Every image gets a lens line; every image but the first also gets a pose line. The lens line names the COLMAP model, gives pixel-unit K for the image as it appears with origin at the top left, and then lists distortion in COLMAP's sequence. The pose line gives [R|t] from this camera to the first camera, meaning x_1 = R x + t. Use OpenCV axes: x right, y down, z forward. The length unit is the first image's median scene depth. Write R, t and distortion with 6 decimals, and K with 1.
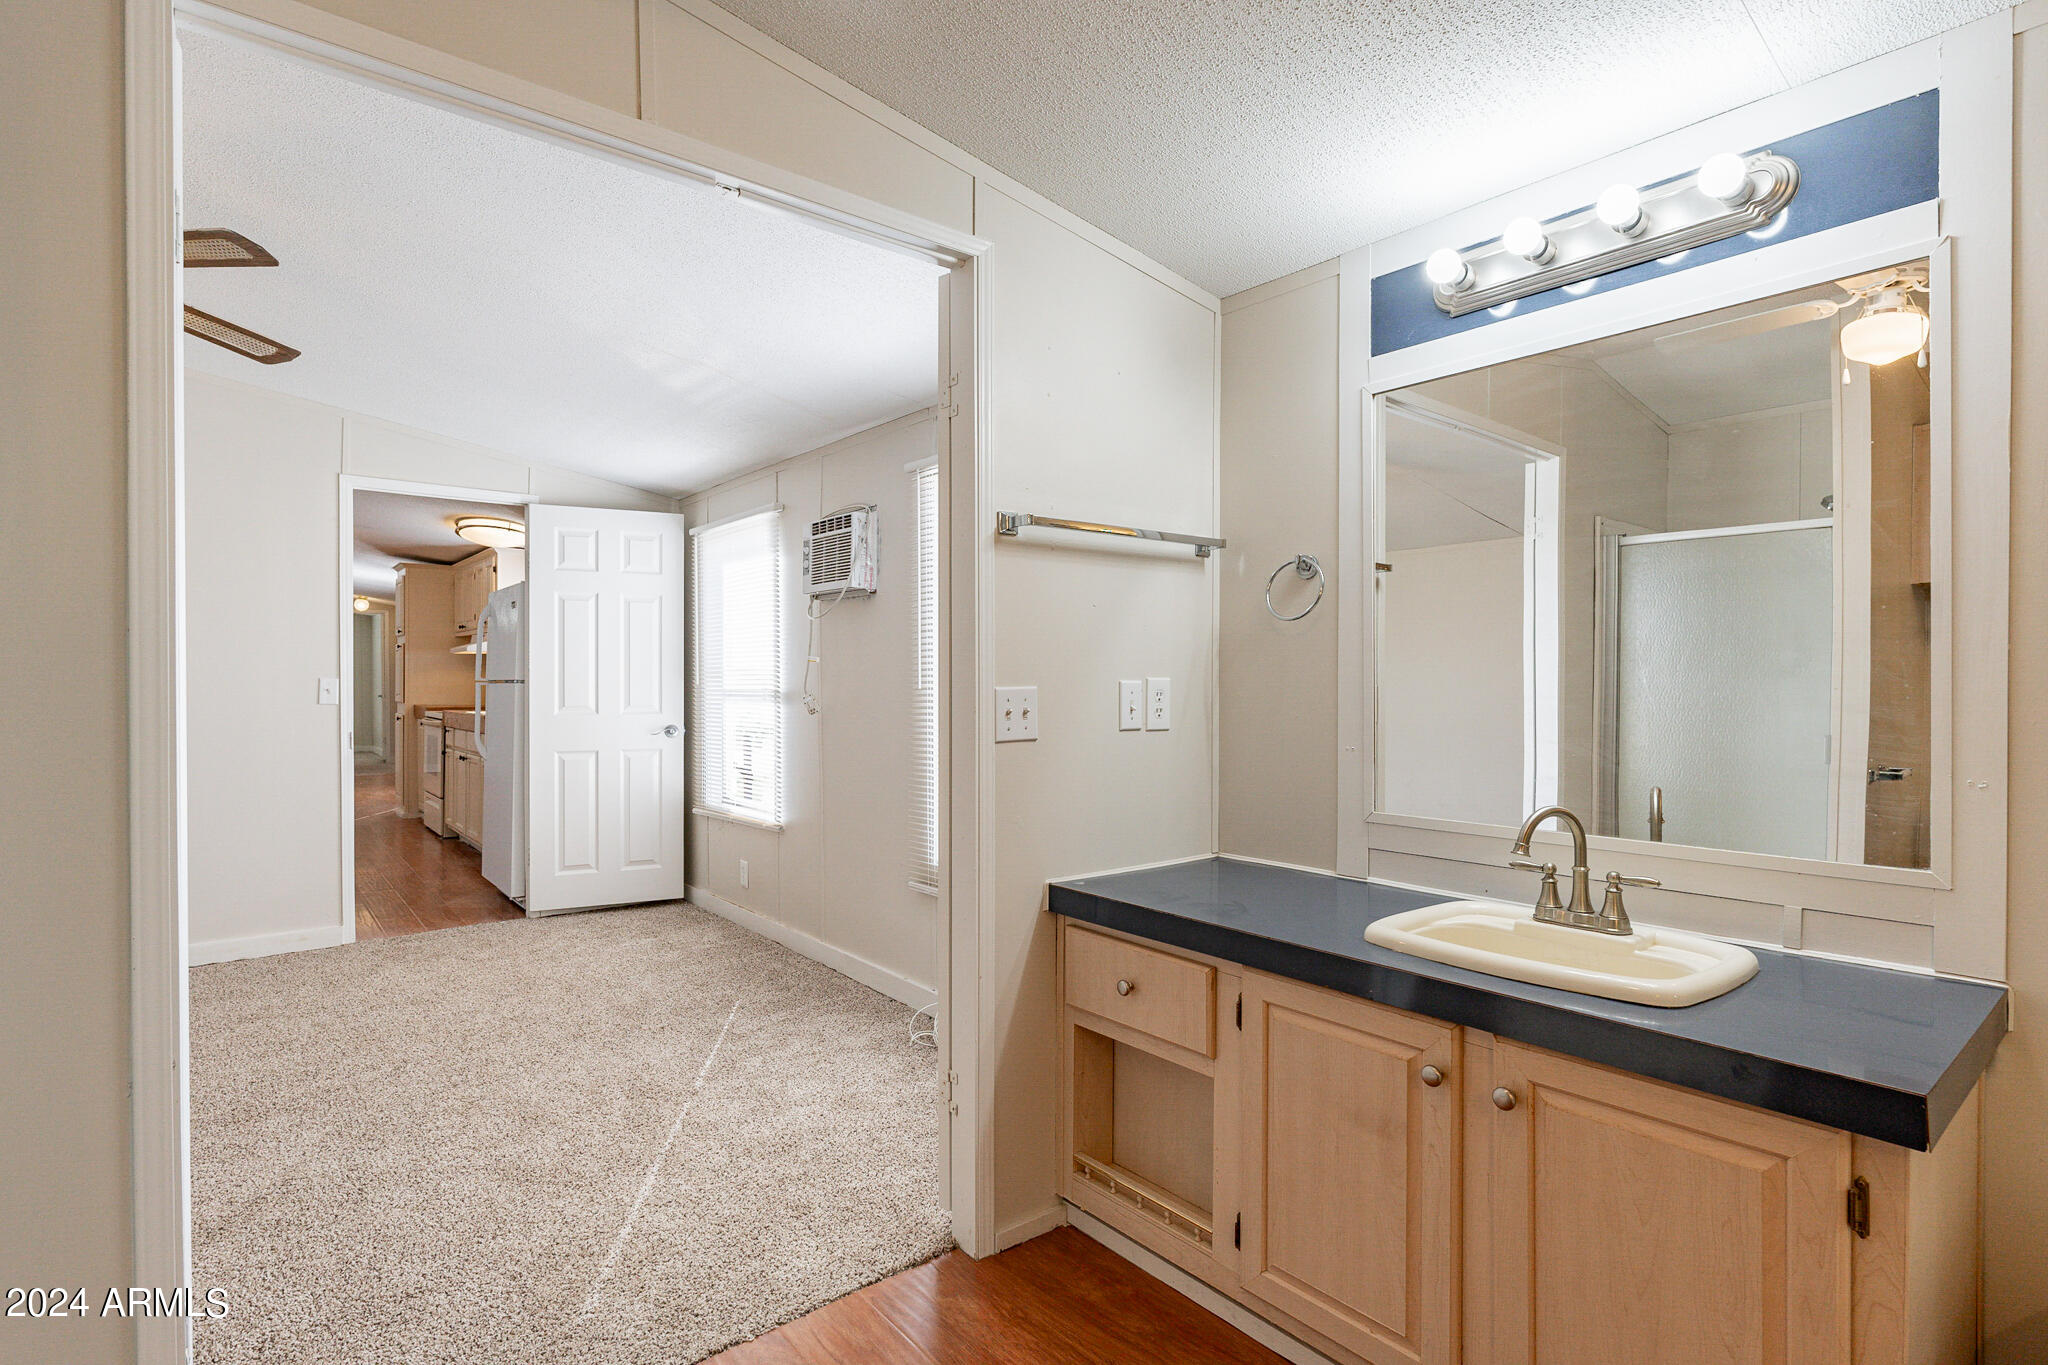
lens RADIAL K [[1079.3, 0, 1036.8], [0, 1079.3, 694.3], [0, 0, 1]] dist [0.000455, -0.000013]
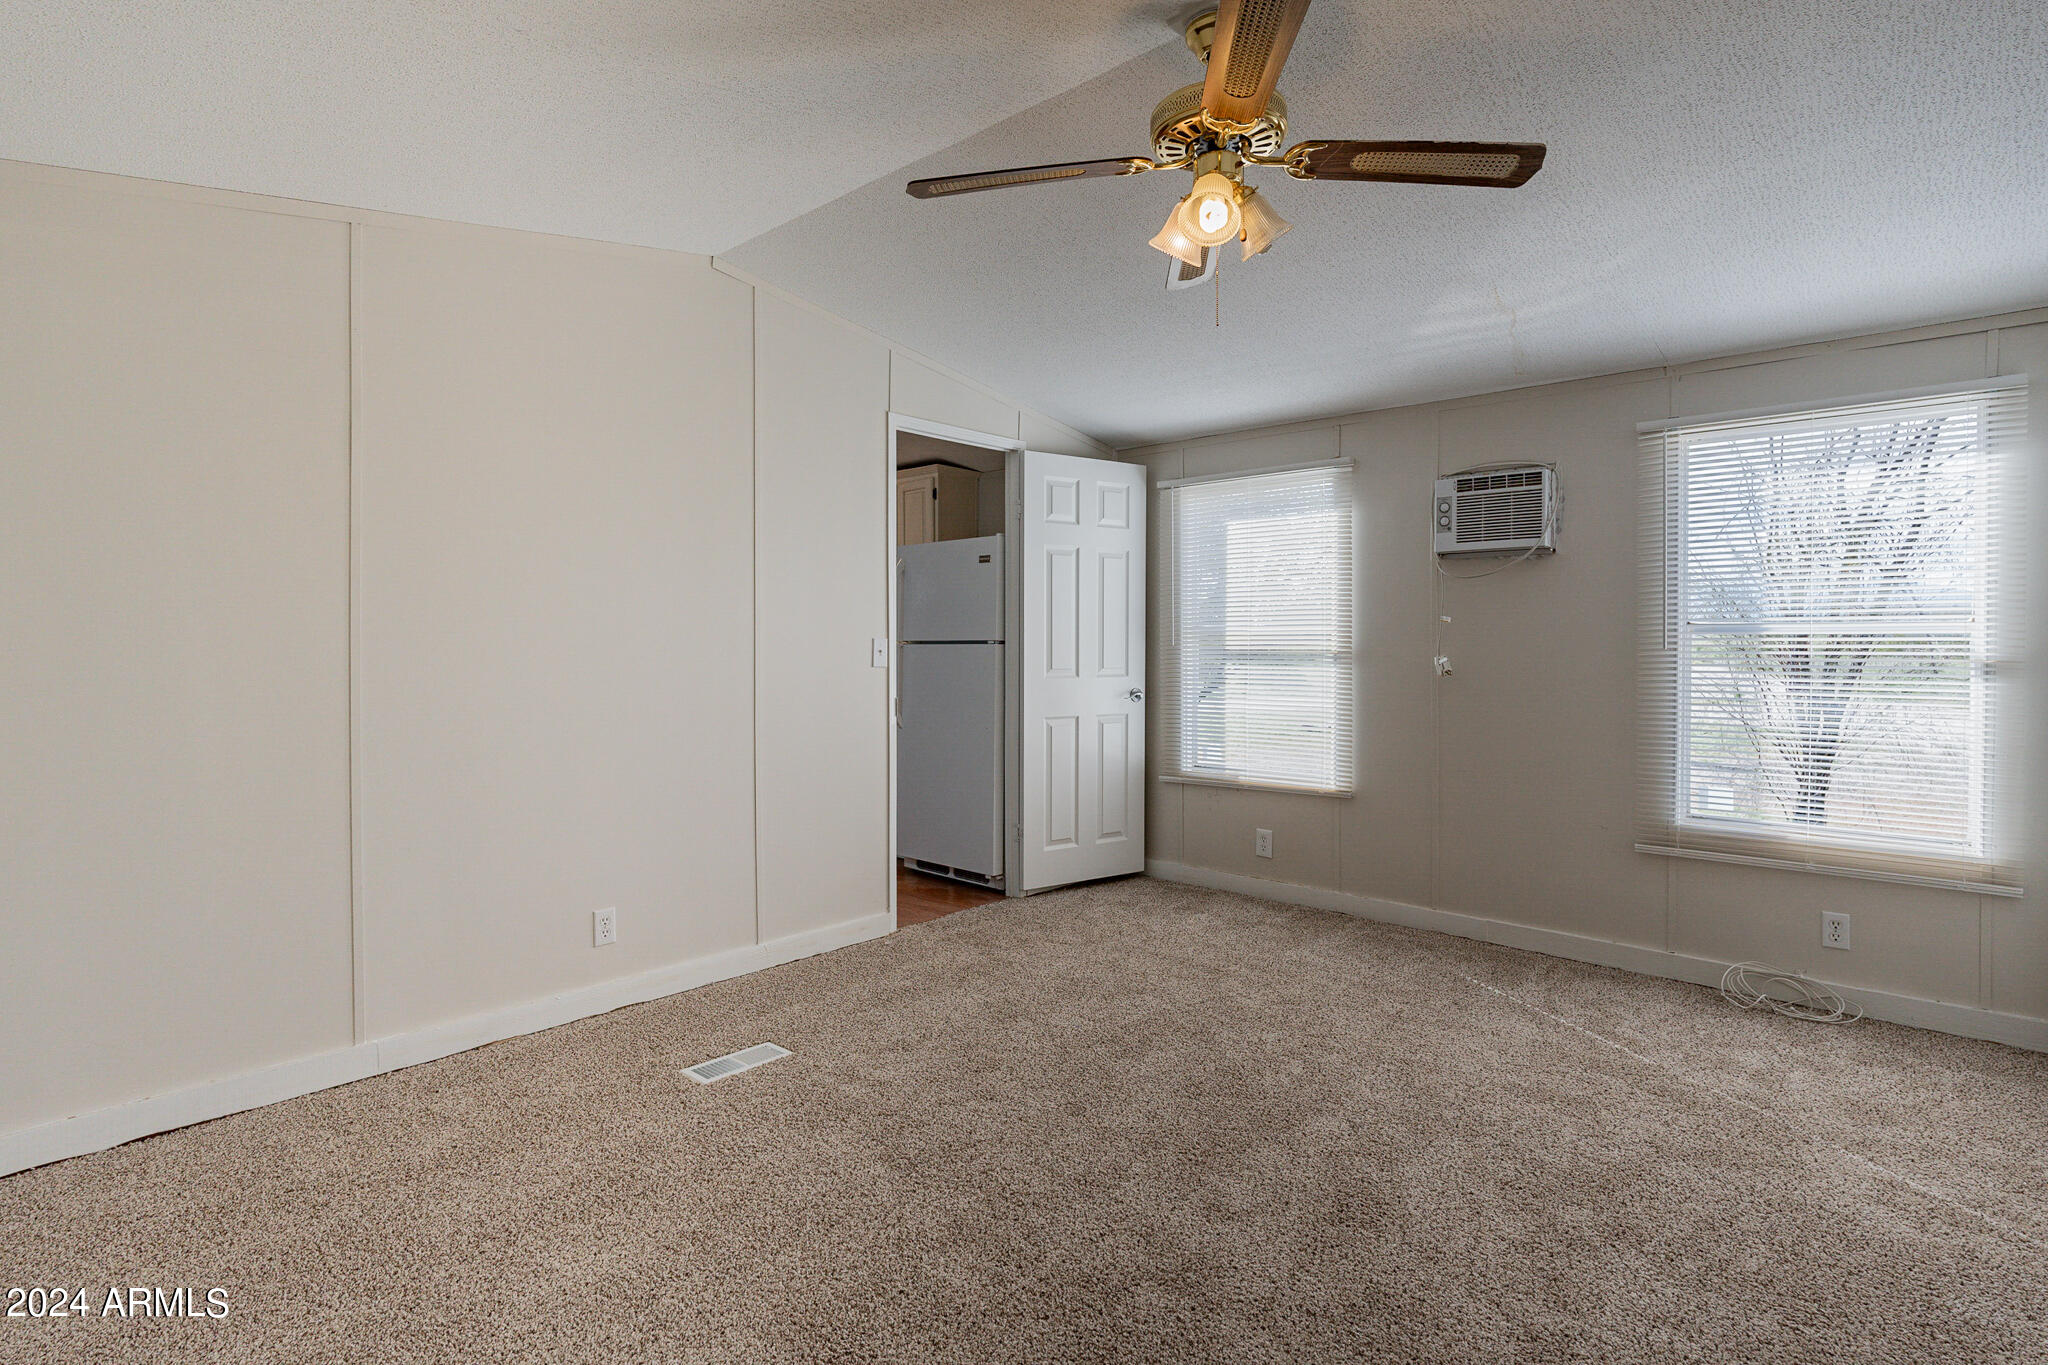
lens RADIAL K [[1079.3, 0, 1047.1], [0, 1079.3, 654.7], [0, 0, 1]] dist [0.000455, -0.000013]
pose [[0.985665, -0.001044, 0.168712, -0.665890], [0.001756, 0.999990, -0.004067, 0.002751], [-0.168706, 0.004305, 0.985657, 0.092455]]
